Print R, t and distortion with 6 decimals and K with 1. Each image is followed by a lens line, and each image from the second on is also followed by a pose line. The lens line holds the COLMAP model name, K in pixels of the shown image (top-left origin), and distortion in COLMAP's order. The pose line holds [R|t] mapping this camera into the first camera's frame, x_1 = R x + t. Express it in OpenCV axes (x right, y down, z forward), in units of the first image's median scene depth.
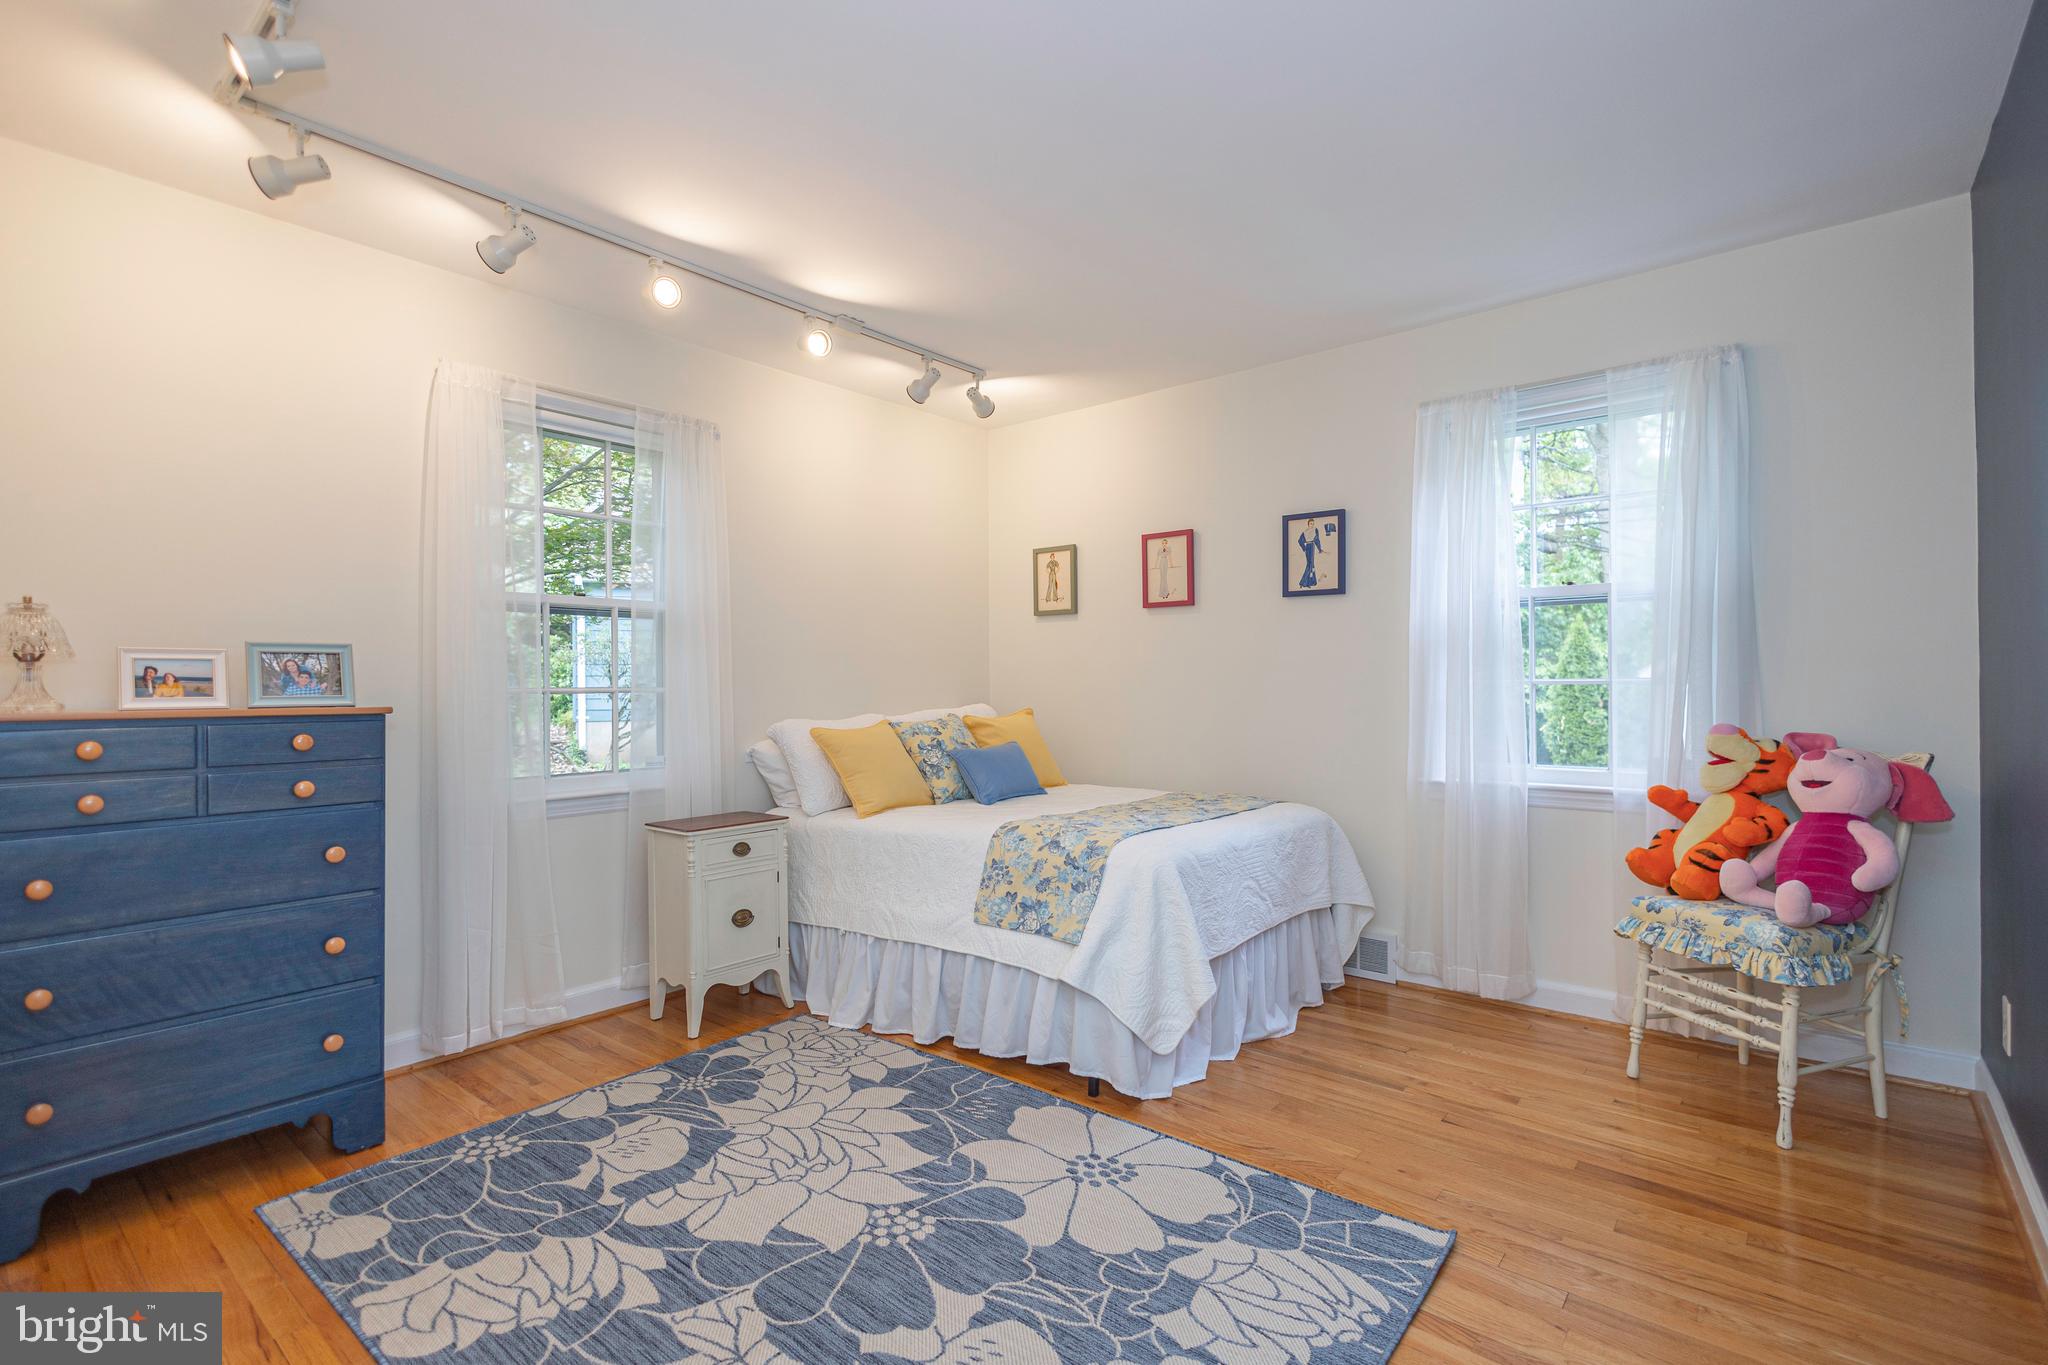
lens RADIAL K [[943.9, 0, 982.3], [0, 943.9, 673.6], [0, 0, 1]] dist [-0.003592, -0.000281]
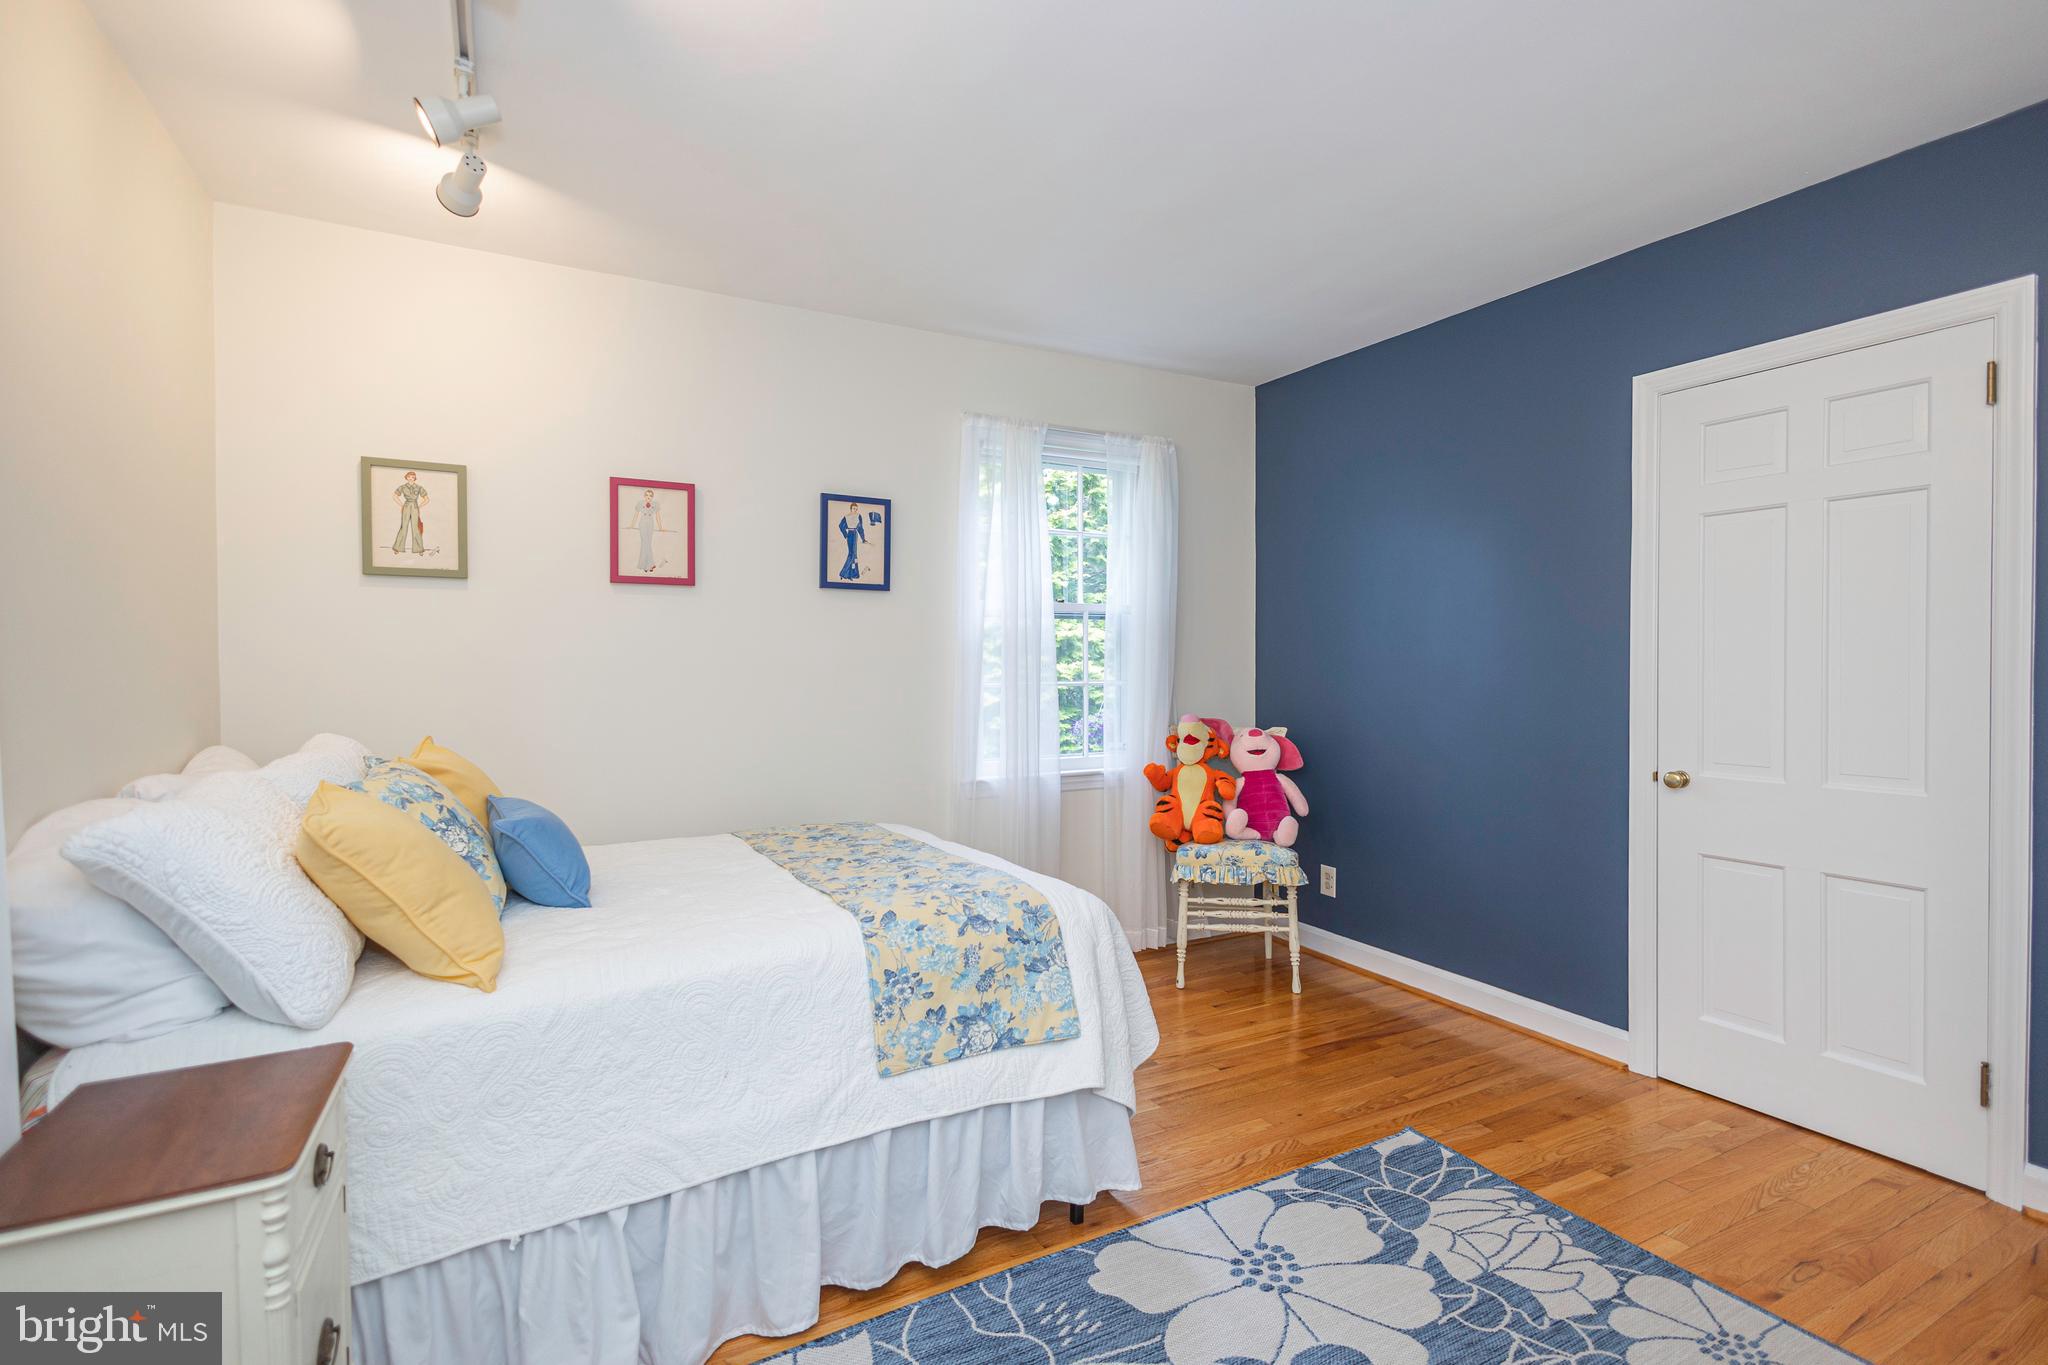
lens RADIAL K [[962.7, 0, 1035.0], [0, 962.7, 669.9], [0, 0, 1]] dist [0.007080, -0.000936]
pose [[0.336699, -0.000473, 0.941612, -0.605109], [-0.008772, 0.999955, 0.003639, -0.014970], [-0.941571, -0.009485, 0.336680, 0.710121]]
